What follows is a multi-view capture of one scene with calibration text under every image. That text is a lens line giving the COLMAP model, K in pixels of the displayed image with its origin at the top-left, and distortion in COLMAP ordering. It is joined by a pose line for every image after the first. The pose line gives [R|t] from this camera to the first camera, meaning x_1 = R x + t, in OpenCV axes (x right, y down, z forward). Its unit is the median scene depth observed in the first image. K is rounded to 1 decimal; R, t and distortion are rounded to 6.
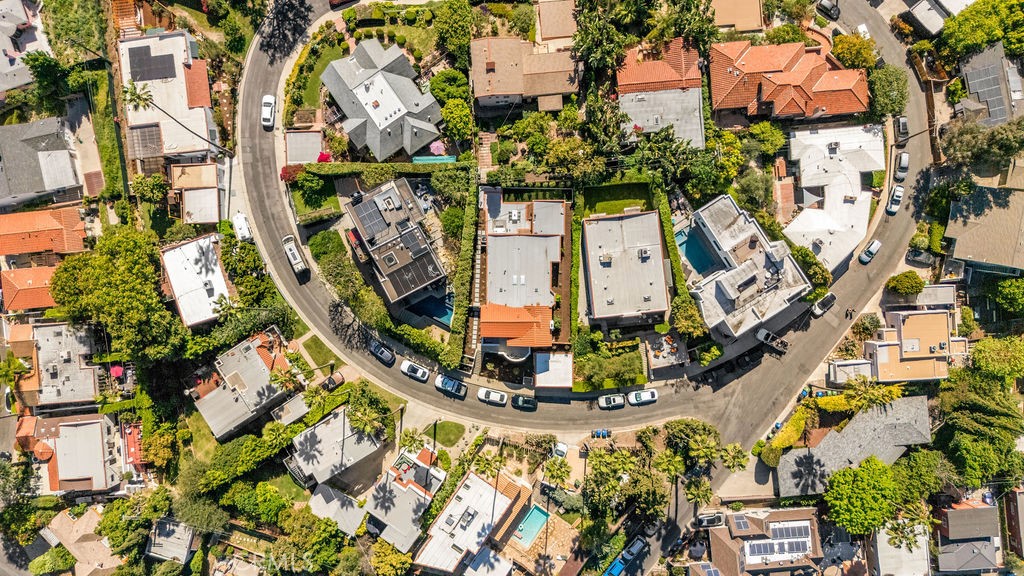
lens RADIAL K [[711.6, 0, 512.0], [0, 711.6, 288.0], [0, 0, 1]] dist [0.072776, -0.002814]
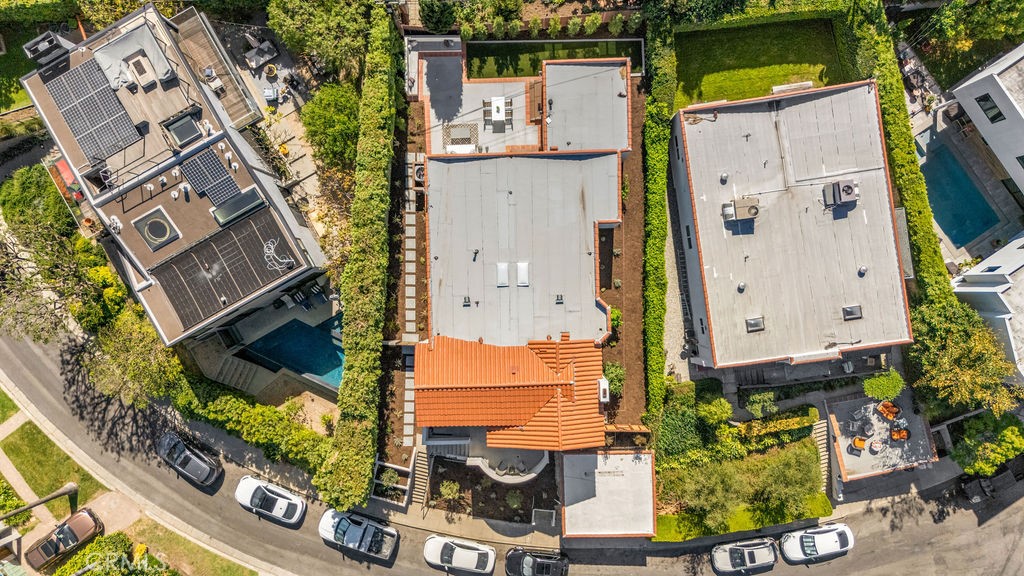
lens RADIAL K [[711.6, 0, 512.0], [0, 711.6, 288.0], [0, 0, 1]] dist [0.072776, -0.002814]
pose [[0.999519, -0.029775, -0.008627, 0.011891], [0.029770, 0.999557, -0.000650, -0.003449], [0.008643, 0.000393, 0.999963, 0.599956]]
